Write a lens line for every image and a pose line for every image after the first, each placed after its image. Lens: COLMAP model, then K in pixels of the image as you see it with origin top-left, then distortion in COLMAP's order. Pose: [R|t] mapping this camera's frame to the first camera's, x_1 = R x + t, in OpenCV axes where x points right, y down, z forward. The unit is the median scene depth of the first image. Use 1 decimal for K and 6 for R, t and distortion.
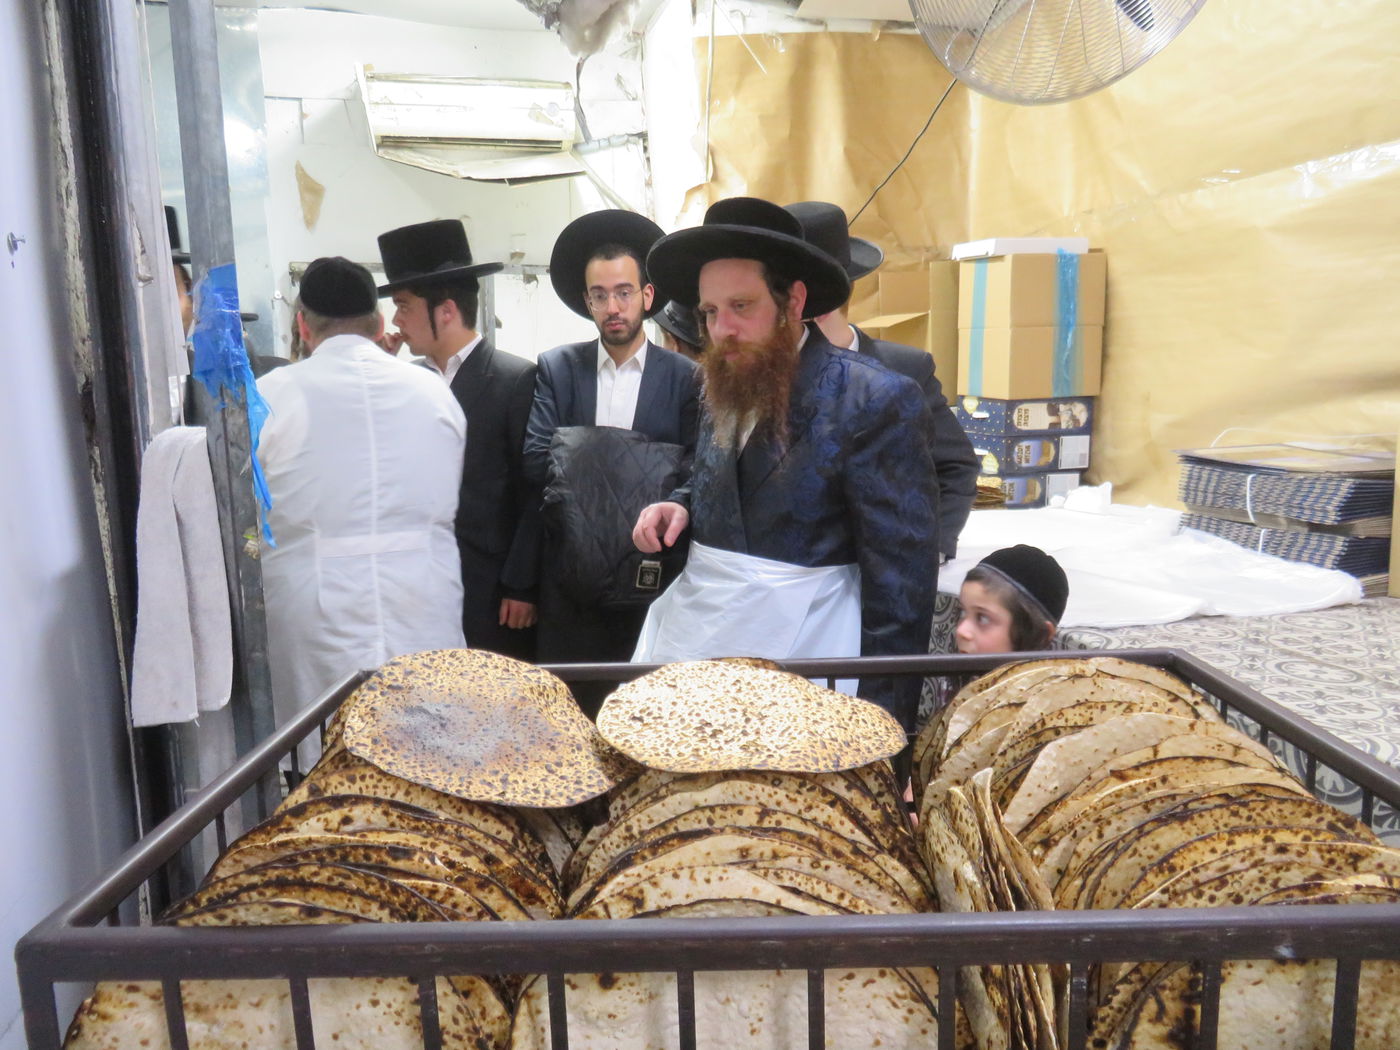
lens RADIAL K [[1010.8, 0, 699.5], [0, 1010.8, 523.3], [0, 0, 1]] dist [-0.007448, 0.008546]
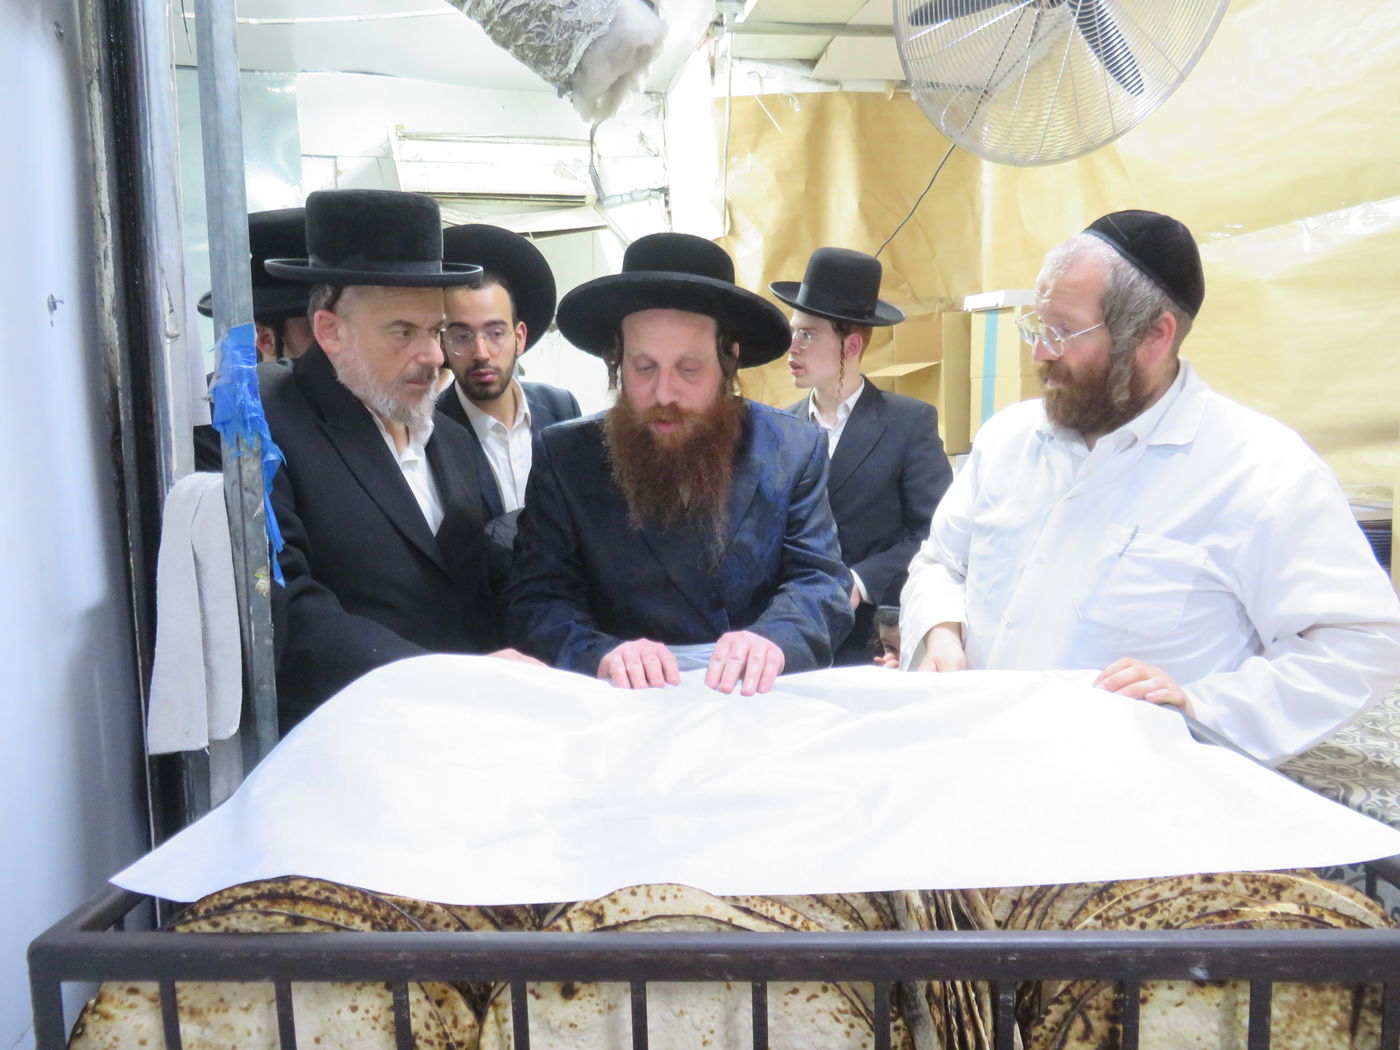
lens RADIAL K [[1010.8, 0, 701.6], [0, 1010.8, 525.0], [0, 0, 1]] dist [-0.007448, 0.008546]
pose [[0.999641, 0.006761, -0.025935, 0.040744], [-0.007855, 0.999072, -0.042350, 0.000931], [0.025625, 0.042538, 0.998766, -0.049148]]
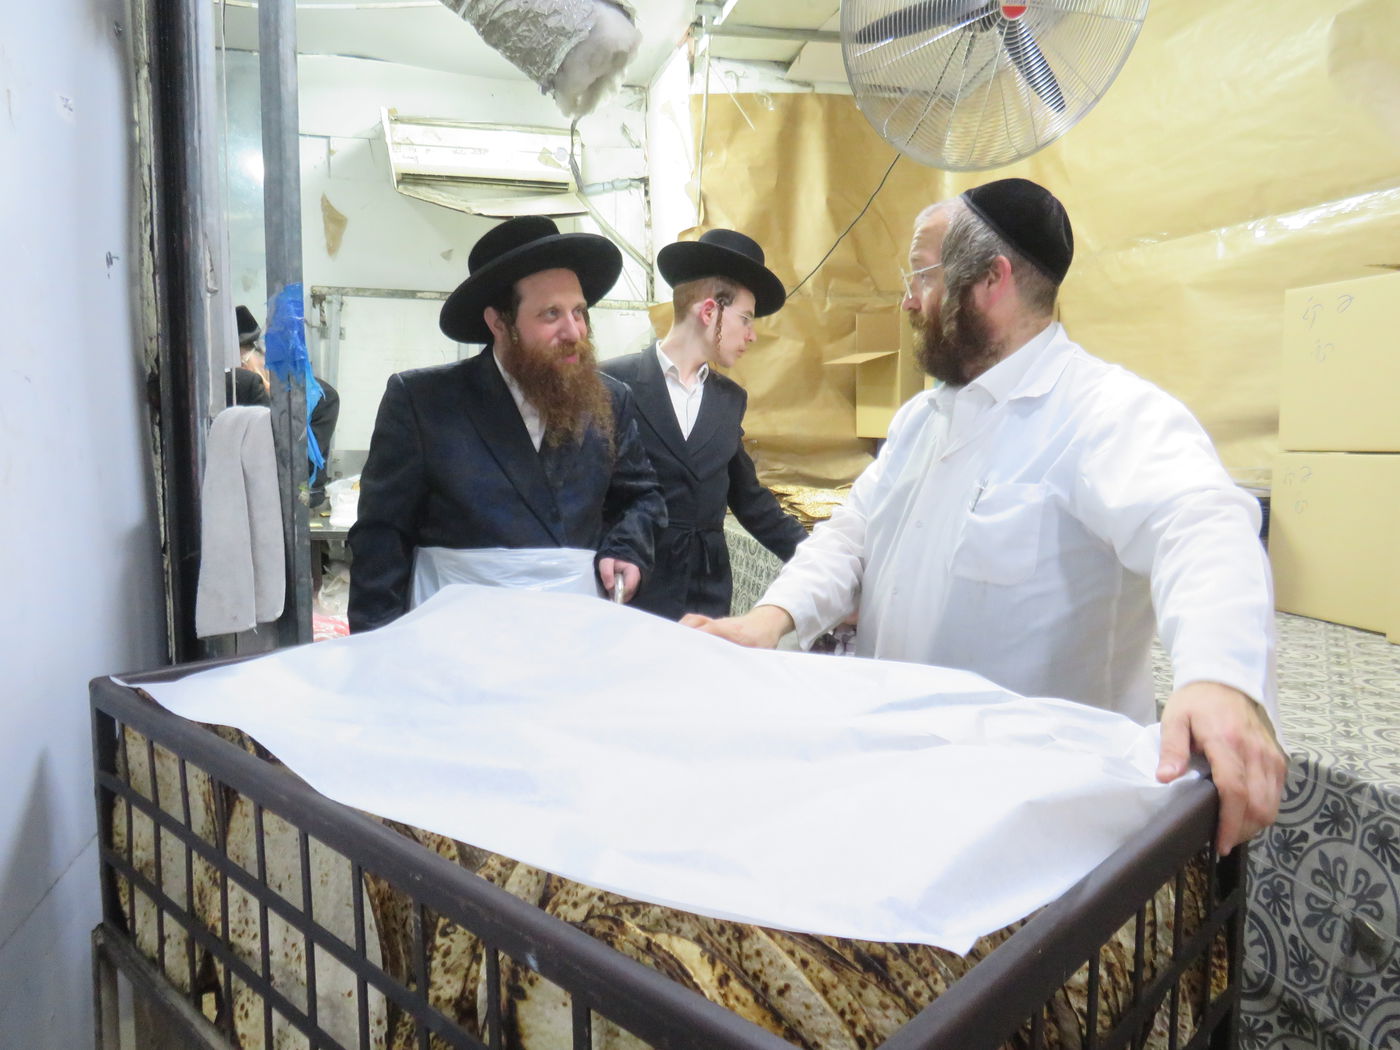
lens RADIAL K [[1010.8, 0, 707.6], [0, 1010.8, 540.1], [0, 0, 1]] dist [-0.007448, 0.008546]
pose [[0.999467, 0.031979, 0.006542, 0.063194], [-0.031837, 0.999278, -0.020723, 0.075377], [-0.007200, 0.020504, 0.999764, -0.267165]]
